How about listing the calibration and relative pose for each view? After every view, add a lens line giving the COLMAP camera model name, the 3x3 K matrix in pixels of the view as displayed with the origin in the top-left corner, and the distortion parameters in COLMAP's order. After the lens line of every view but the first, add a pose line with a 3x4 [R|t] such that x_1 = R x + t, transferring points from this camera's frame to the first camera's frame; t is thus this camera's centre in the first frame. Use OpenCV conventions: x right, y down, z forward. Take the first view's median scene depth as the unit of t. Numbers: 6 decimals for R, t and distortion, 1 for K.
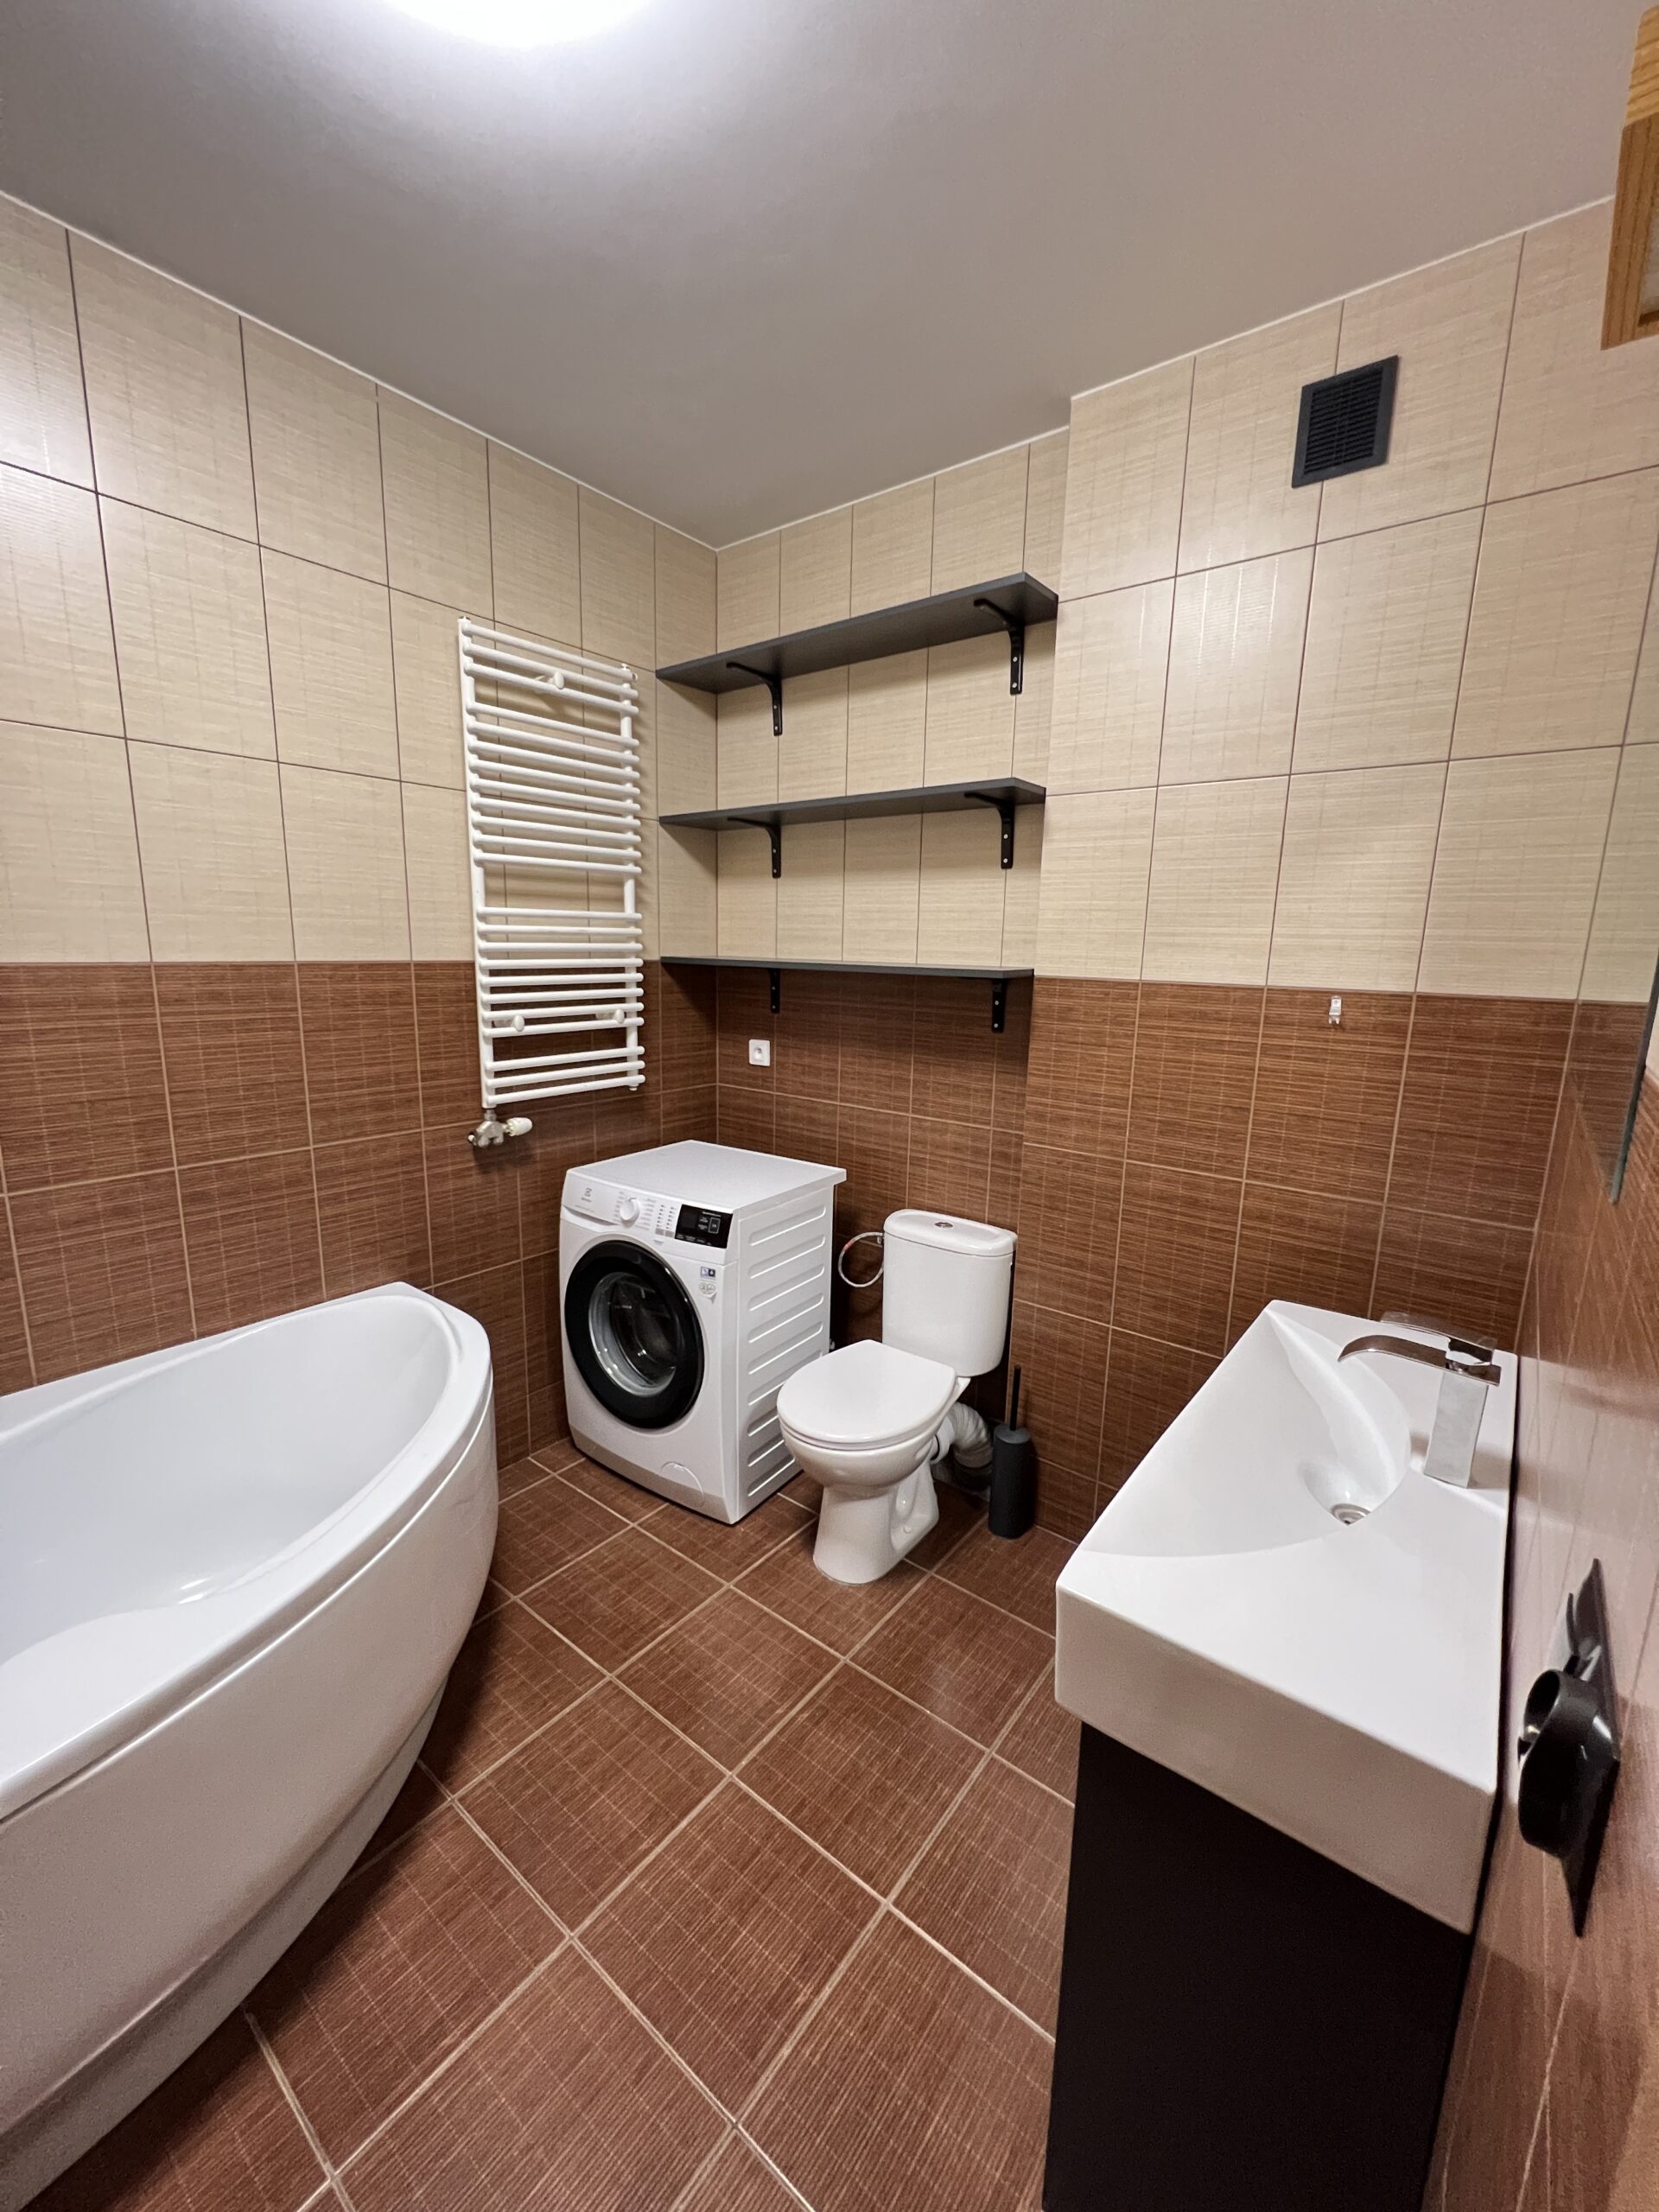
lens RADIAL K [[886.0, 0, 826.3], [0, 886.0, 1109.4], [0, 0, 1]] dist [-0.000973, 0.000194]
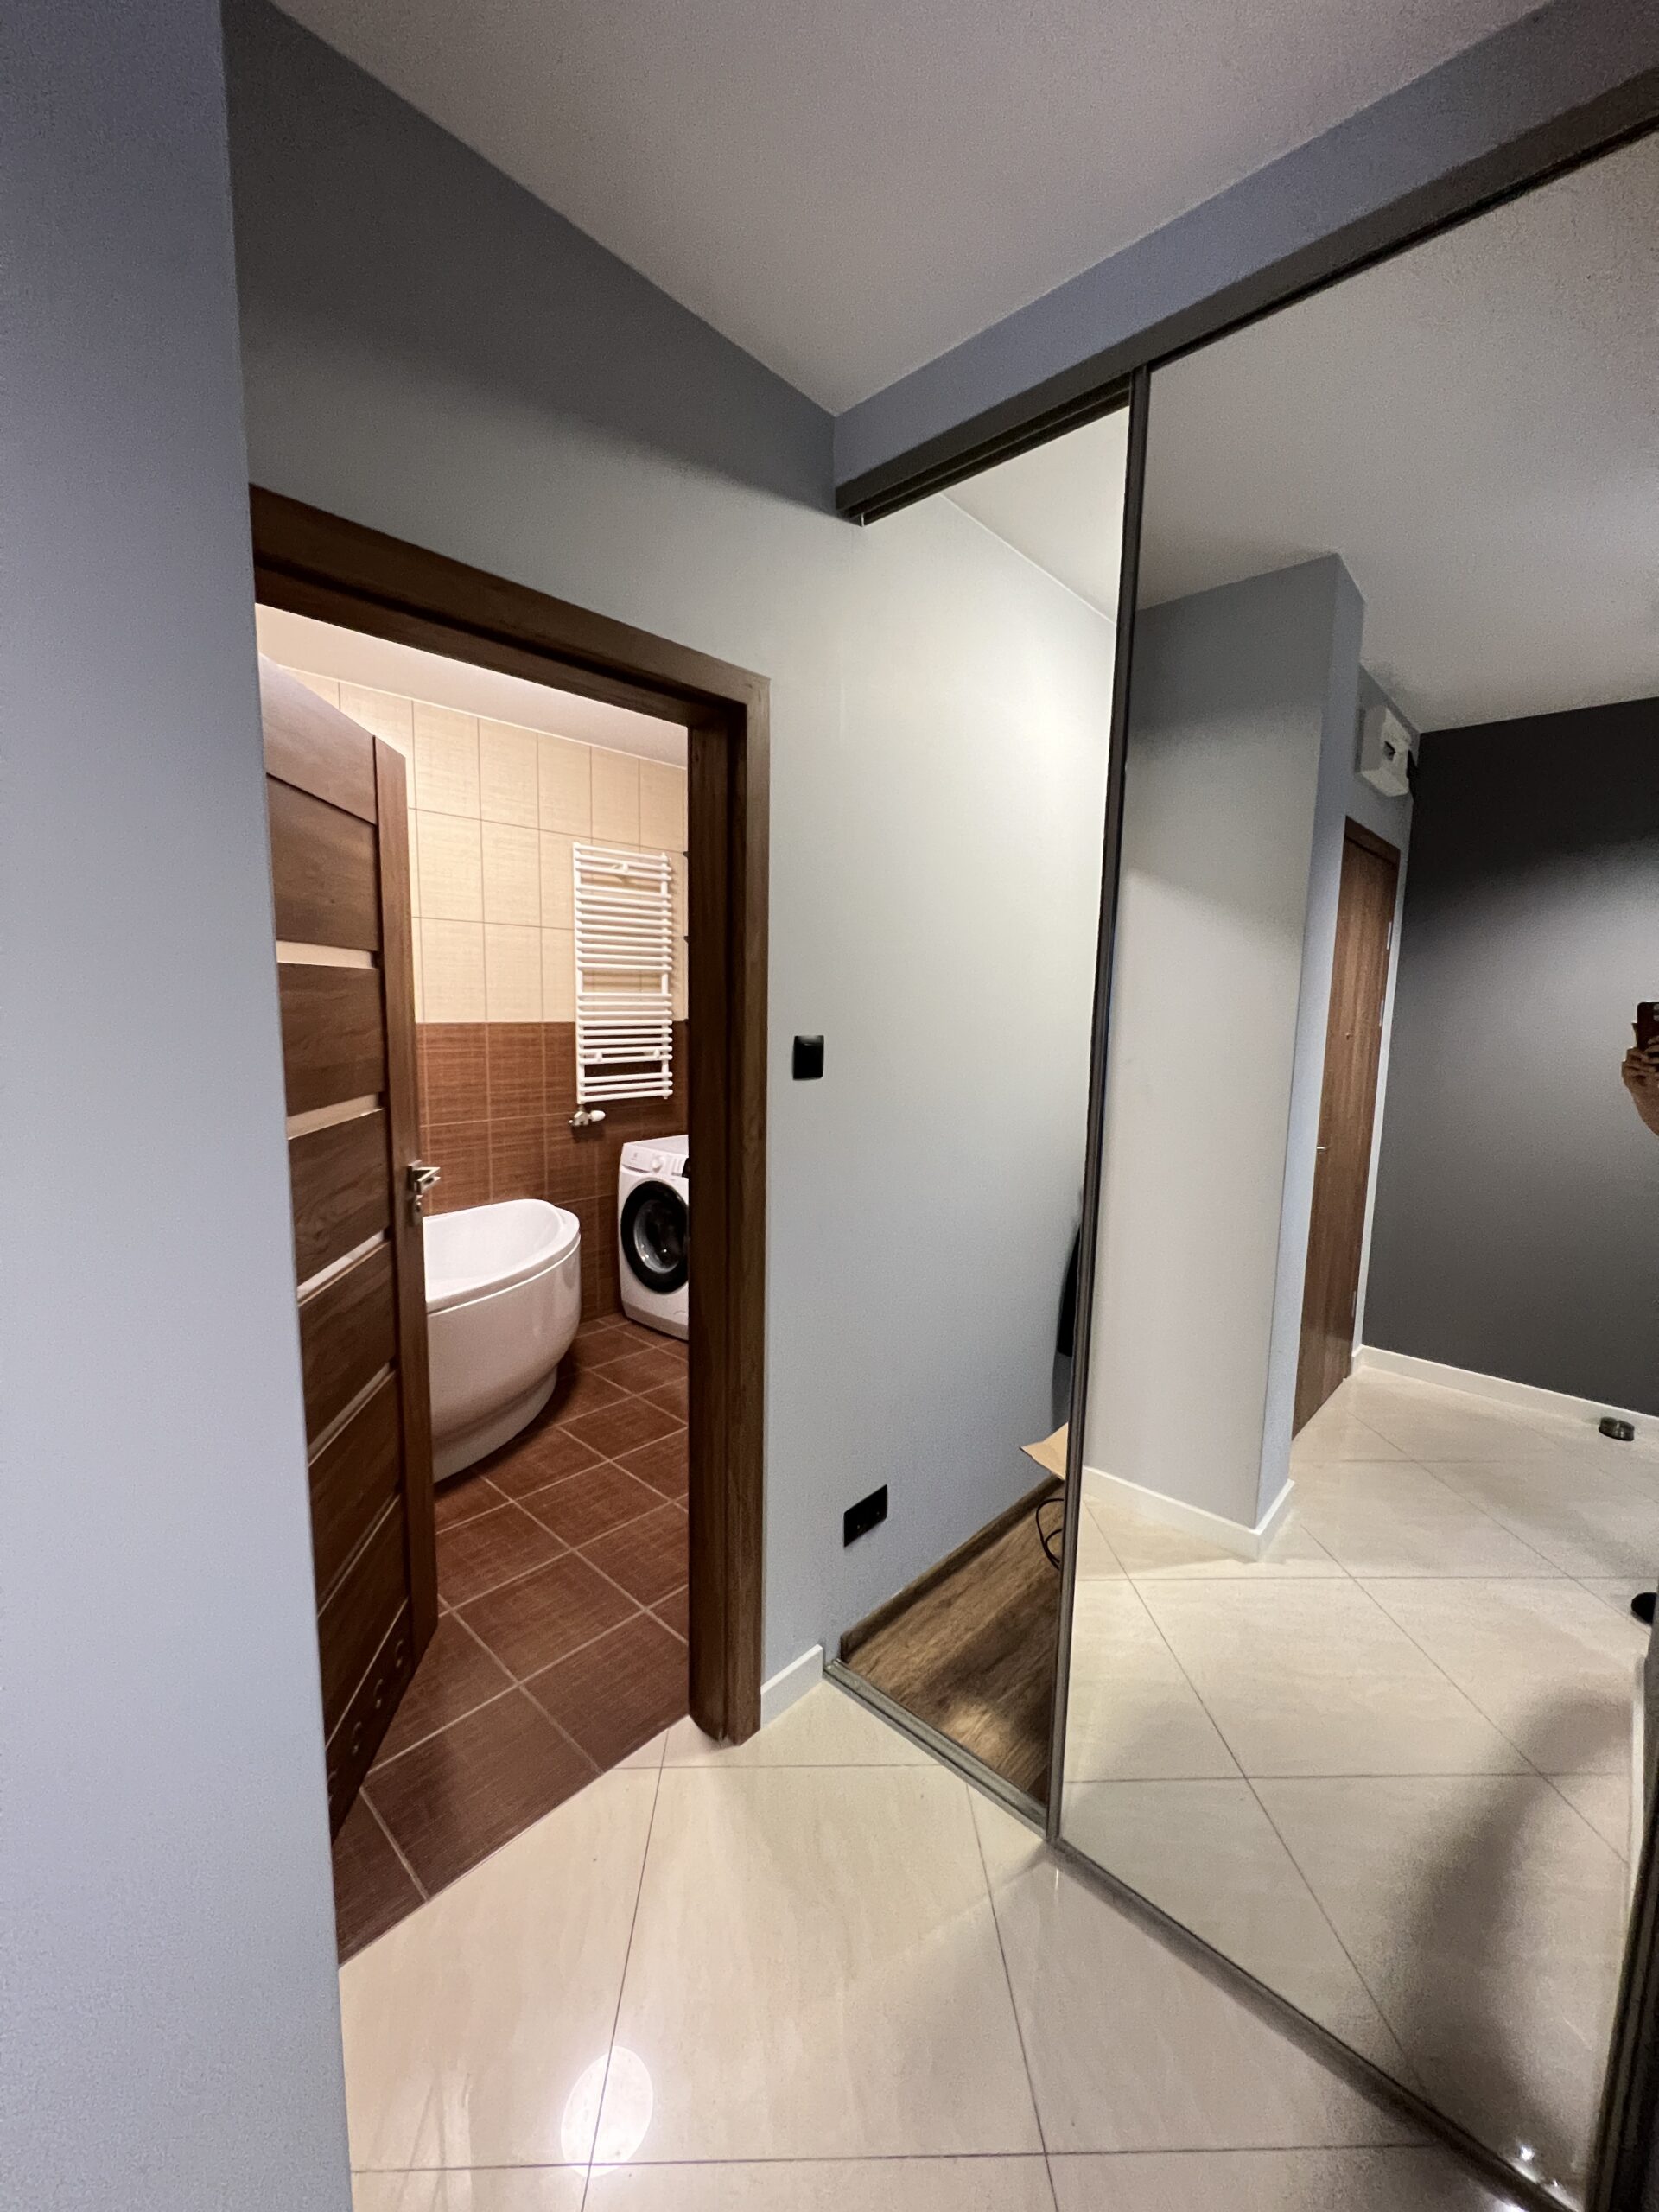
lens RADIAL K [[886.0, 0, 826.3], [0, 886.0, 1109.4], [0, 0, 1]] dist [-0.000973, 0.000194]
pose [[0.996380, 0.007085, -0.084711, 0.255775], [-0.012544, 0.997865, -0.064092, 0.115520], [0.084076, 0.064923, 0.994342, -0.713149]]
